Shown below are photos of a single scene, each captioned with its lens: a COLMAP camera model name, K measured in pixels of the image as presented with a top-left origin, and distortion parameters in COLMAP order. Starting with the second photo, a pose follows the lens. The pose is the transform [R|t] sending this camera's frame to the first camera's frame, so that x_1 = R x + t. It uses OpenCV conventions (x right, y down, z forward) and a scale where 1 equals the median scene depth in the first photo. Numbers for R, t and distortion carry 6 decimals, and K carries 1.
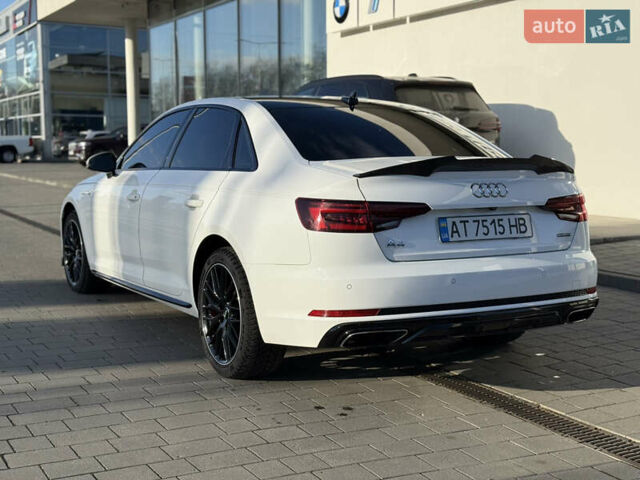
lens RADIAL K [[900.0, 0, 318.4], [0, 900.0, 241.3], [0, 0, 1]] dist [0.134769, 0.000000]
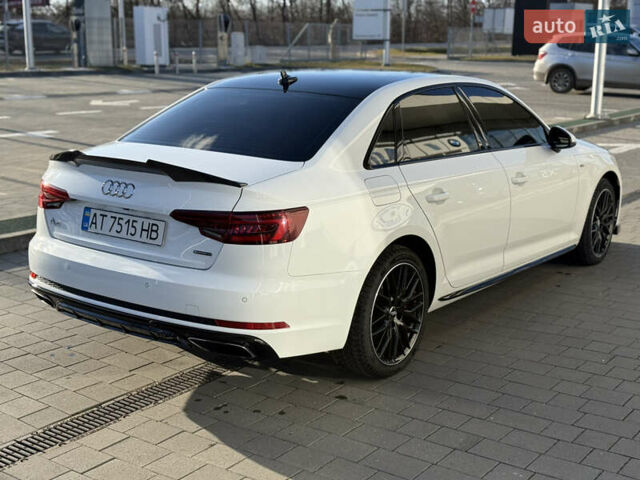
lens RADIAL K [[900.0, 0, 318.5], [0, 900.0, 236.3], [0, 0, 1]] dist [0.134769, 0.000000]
pose [[0.419555, 0.197392, -0.886008, 1.167922], [-0.109434, 0.979950, 0.166501, -0.194520], [0.901109, 0.027103, 0.432745, 0.761635]]
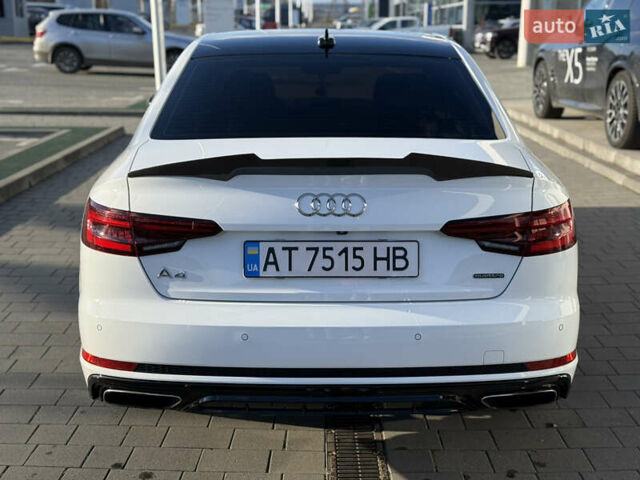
lens RADIAL K [[900.0, 0, 321.7], [0, 900.0, 241.7], [0, 0, 1]] dist [0.134769, 0.000000]
pose [[0.878130, 0.109297, -0.465770, 0.487964], [-0.049990, 0.989188, 0.137872, -0.119158], [0.475803, -0.097786, 0.874099, 0.415680]]
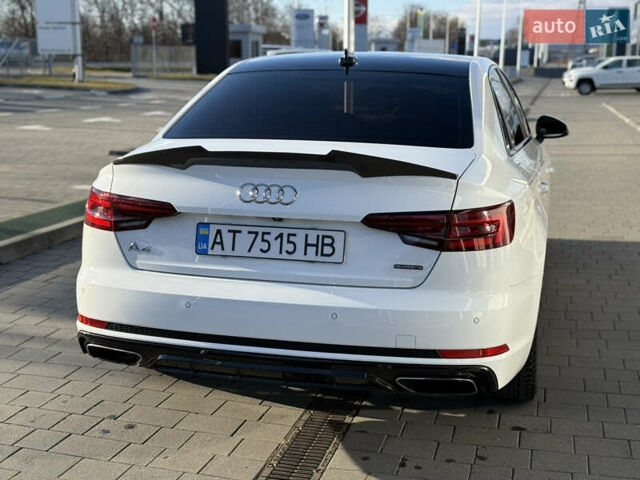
lens RADIAL K [[900.0, 0, 325.0], [0, 900.0, 238.9], [0, 0, 1]] dist [0.134769, 0.000000]
pose [[0.732425, 0.134462, -0.667438, 0.721805], [-0.083103, 0.990630, 0.108378, -0.103651], [0.675757, -0.023913, 0.736736, 0.476905]]
